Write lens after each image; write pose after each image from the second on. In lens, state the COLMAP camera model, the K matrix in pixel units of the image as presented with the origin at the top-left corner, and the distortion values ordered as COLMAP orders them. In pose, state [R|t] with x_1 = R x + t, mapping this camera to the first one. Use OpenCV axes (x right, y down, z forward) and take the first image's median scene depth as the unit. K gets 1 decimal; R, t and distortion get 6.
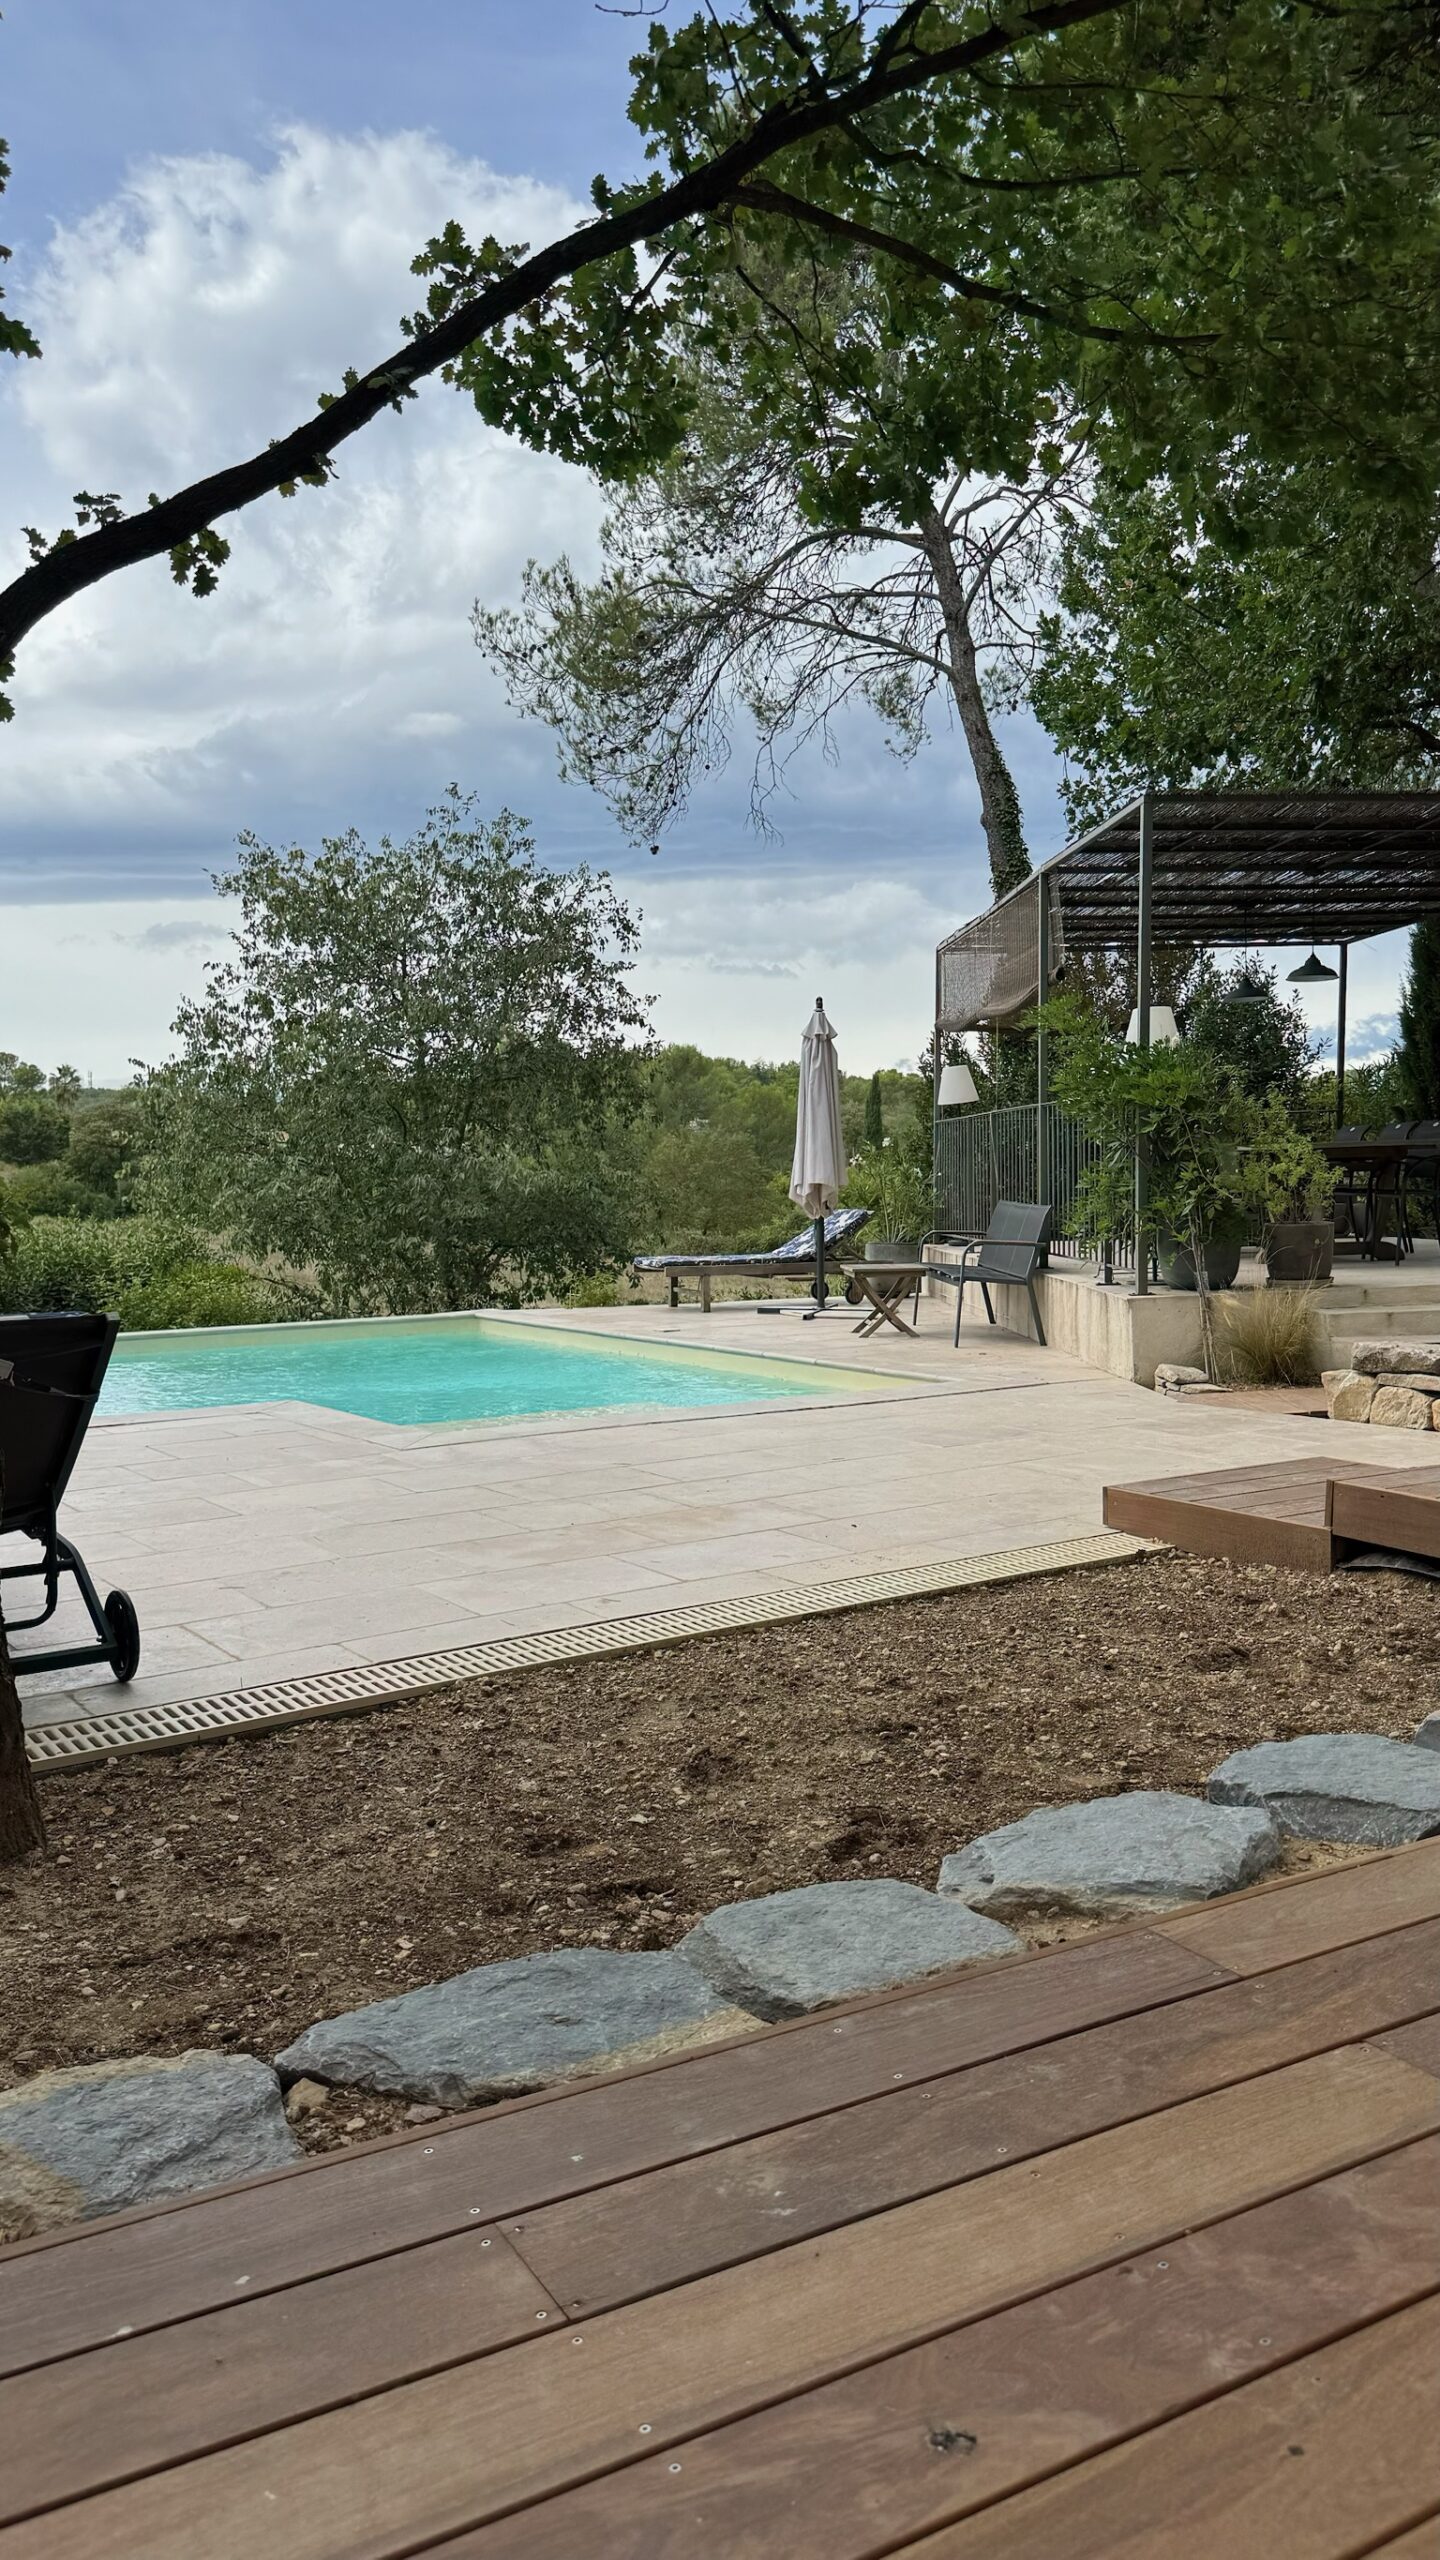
lens RADIAL K [[1705.3, 0, 720.0], [0, 1705.3, 1280.0], [0, 0, 1]] dist [0.158814, -0.212660]
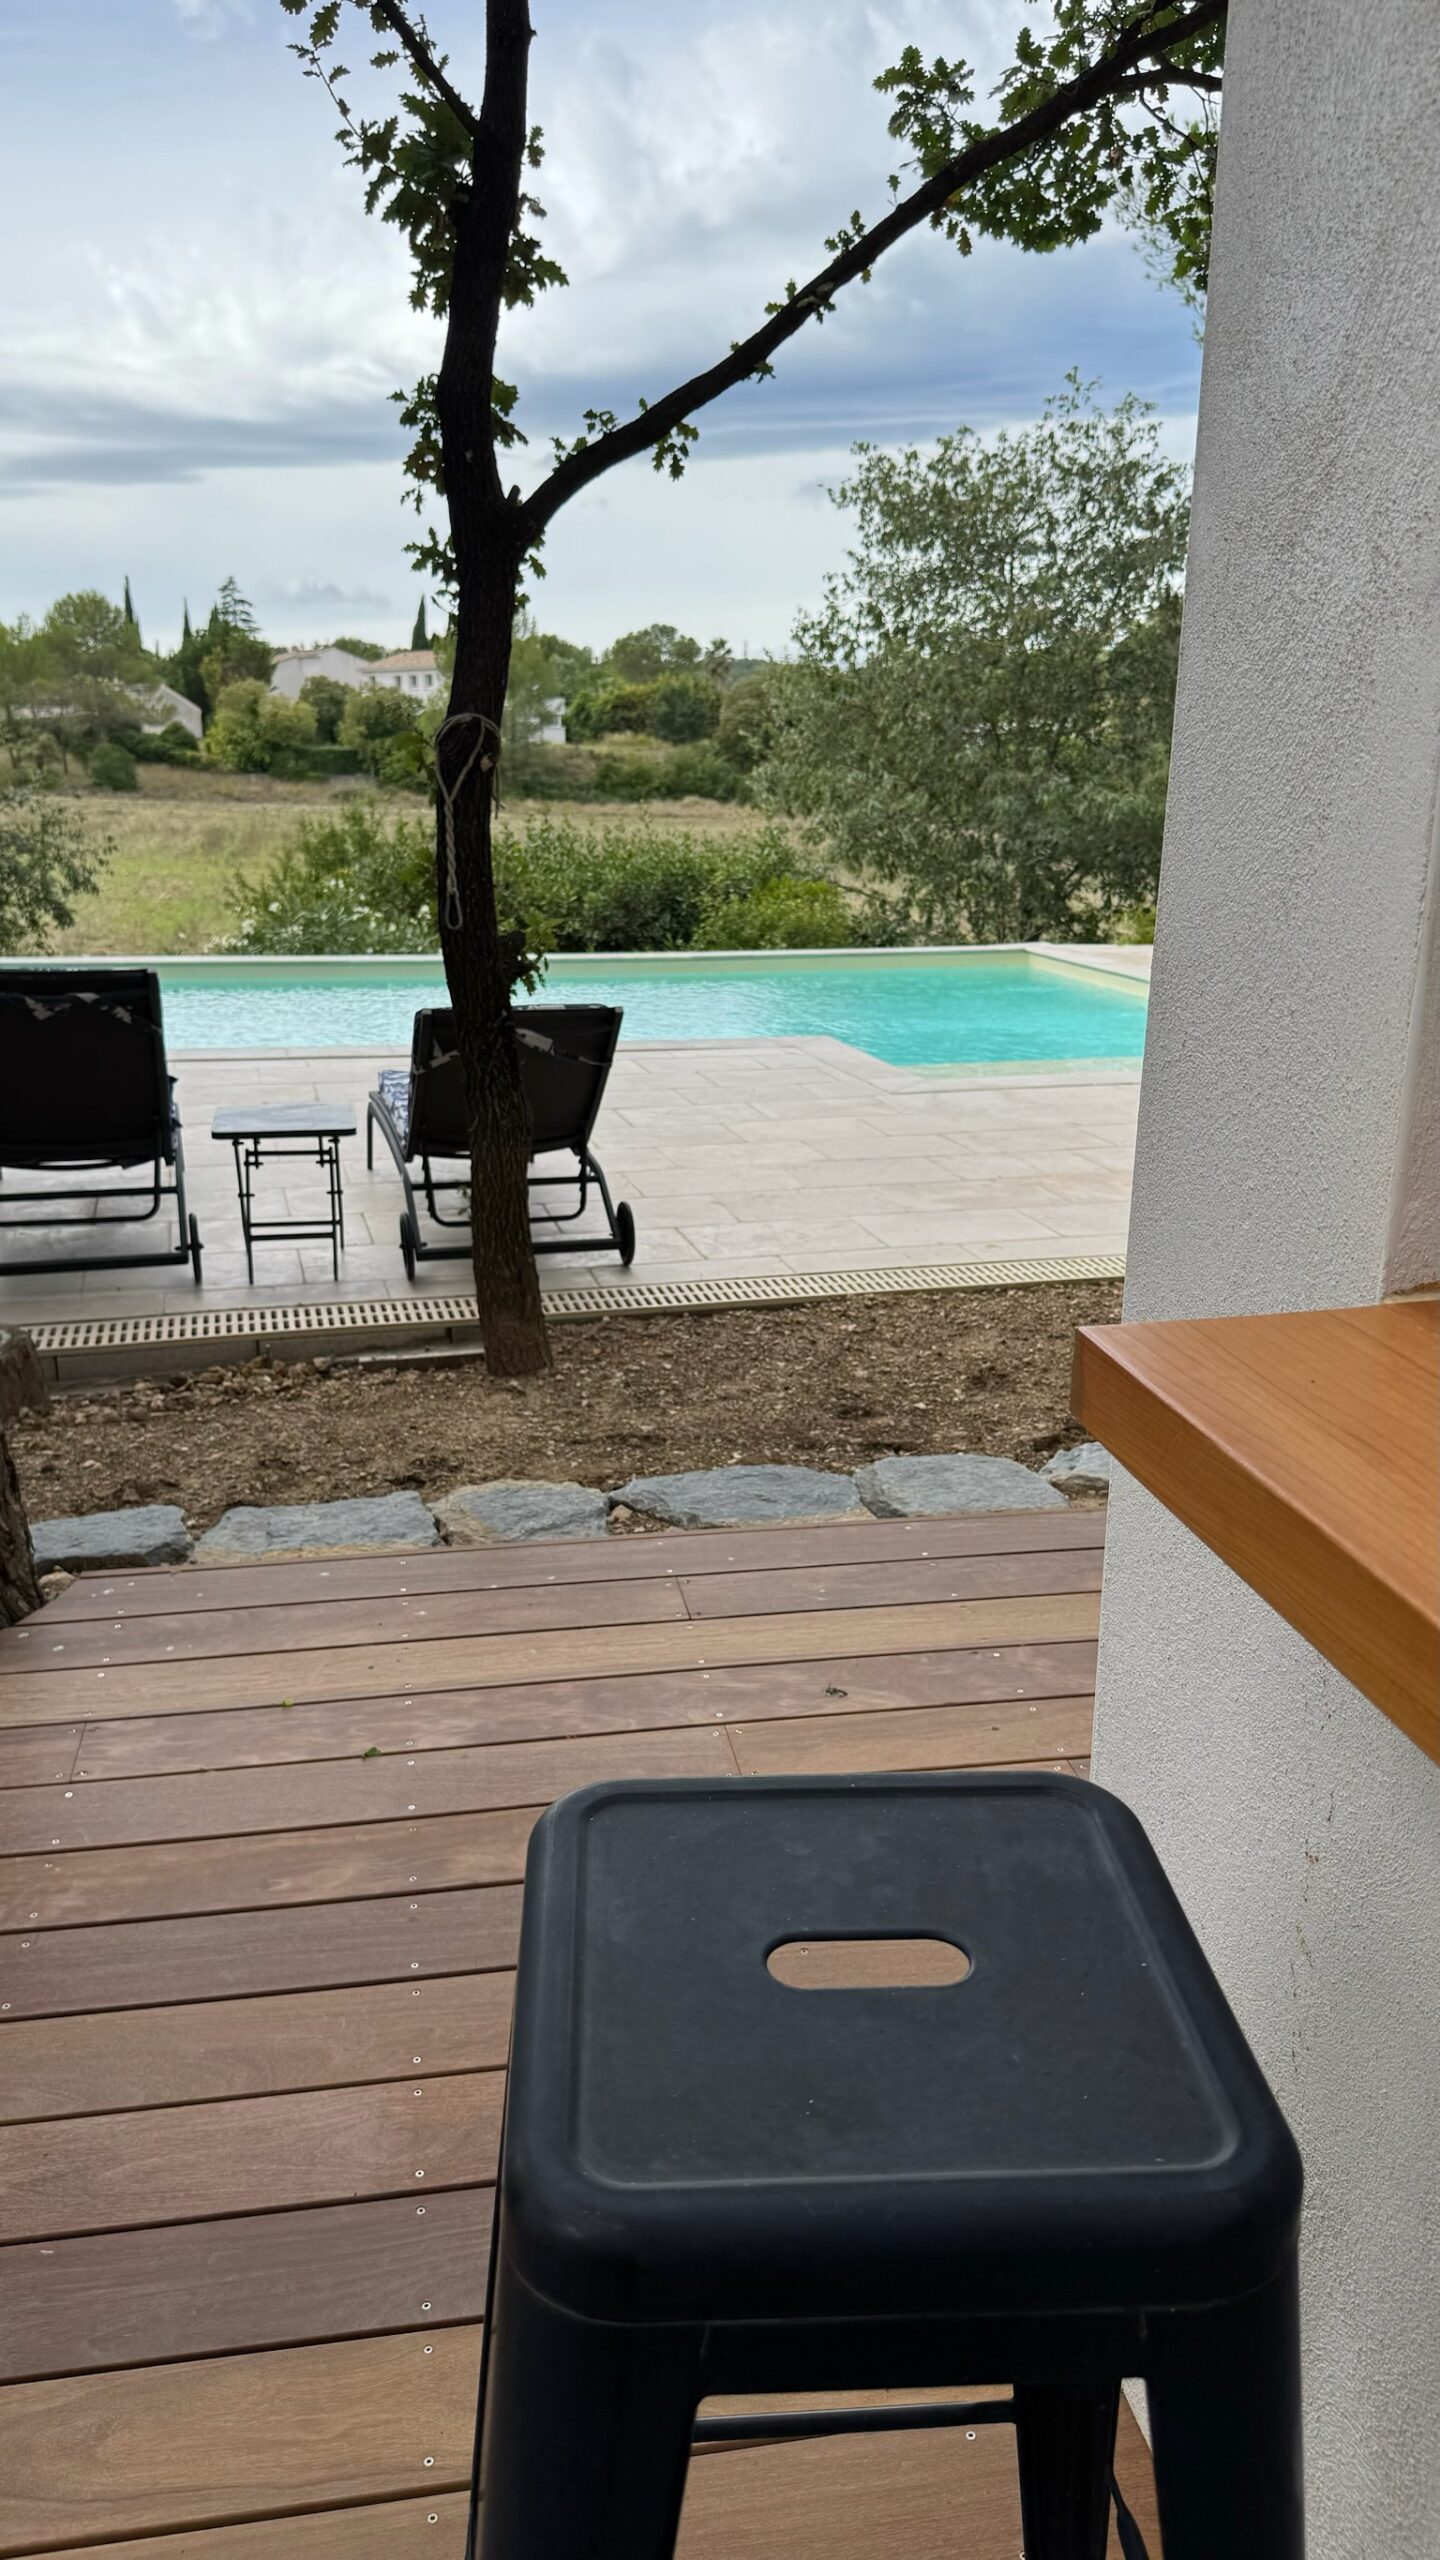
lens RADIAL K [[1764.6, 0, 797.0], [0, 1764.6, 1211.1], [0, 0, 1]] dist [0.214016, -0.404309]
pose [[0.948679, 0.101268, -0.299587, 0.221808], [-0.042389, 0.979513, 0.196869, -0.104151], [0.313386, -0.174066, 0.933536, -0.298068]]
